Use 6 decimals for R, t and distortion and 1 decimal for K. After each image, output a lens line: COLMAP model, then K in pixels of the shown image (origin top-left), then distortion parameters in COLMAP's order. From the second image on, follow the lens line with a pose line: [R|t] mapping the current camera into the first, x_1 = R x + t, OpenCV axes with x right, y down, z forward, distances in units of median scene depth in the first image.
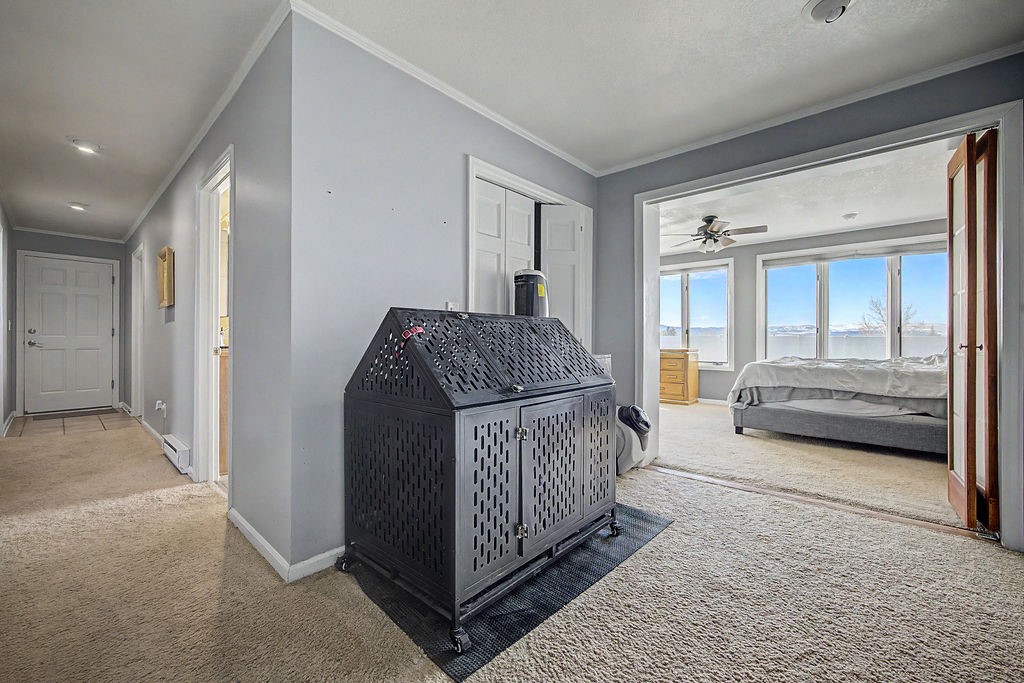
lens RADIAL K [[418.4, 0, 511.7], [0, 418.4, 337.9], [0, 0, 1]] dist [-0.004883, 0.000863]
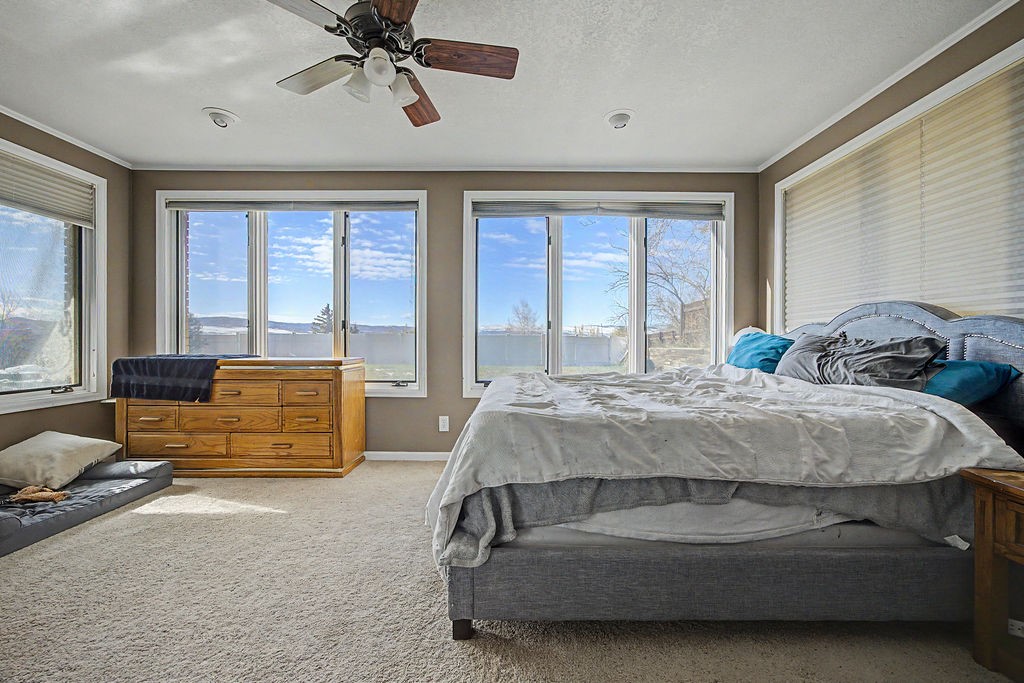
lens RADIAL K [[418.4, 0, 520.3], [0, 418.4, 338.3], [0, 0, 1]] dist [-0.004883, 0.000863]
pose [[0.737057, -0.002627, 0.675825, 0.365165], [-0.002301, 0.999977, 0.006396, -0.002542], [-0.675826, -0.006269, 0.737034, 0.745315]]
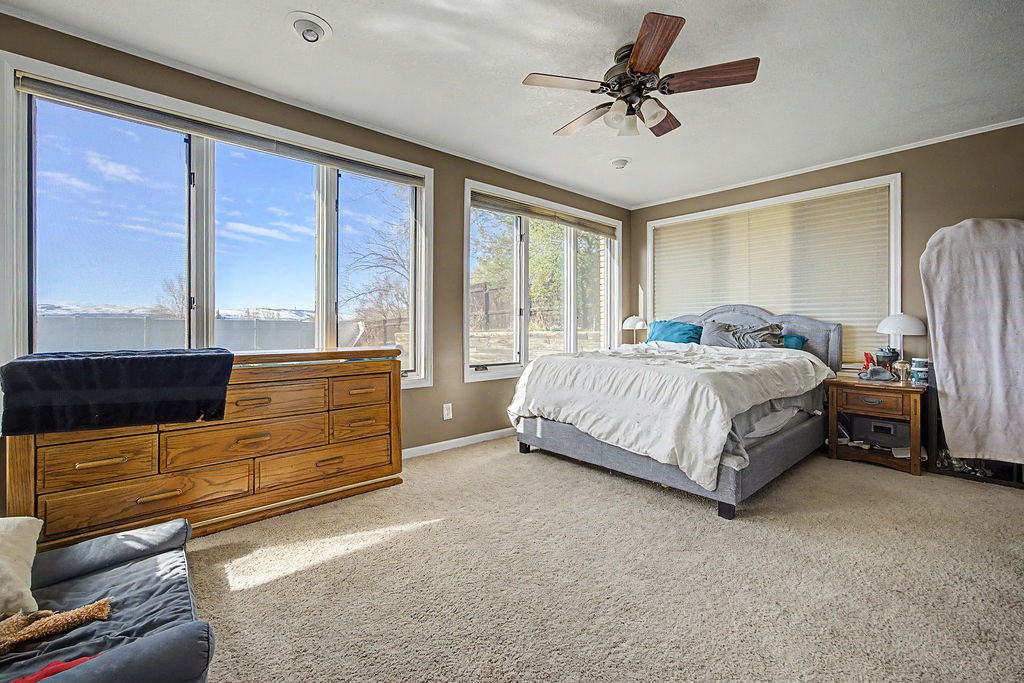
lens RADIAL K [[442.8, 0, 510.1], [0, 442.8, 317.7], [0, 0, 1]] dist [-0.002462, -0.000283]
pose [[0.093918, 0.010429, 0.995525, -0.016148], [-0.006387, 0.999931, -0.009872, -0.001392], [-0.995559, -0.005431, 0.093978, 1.244016]]
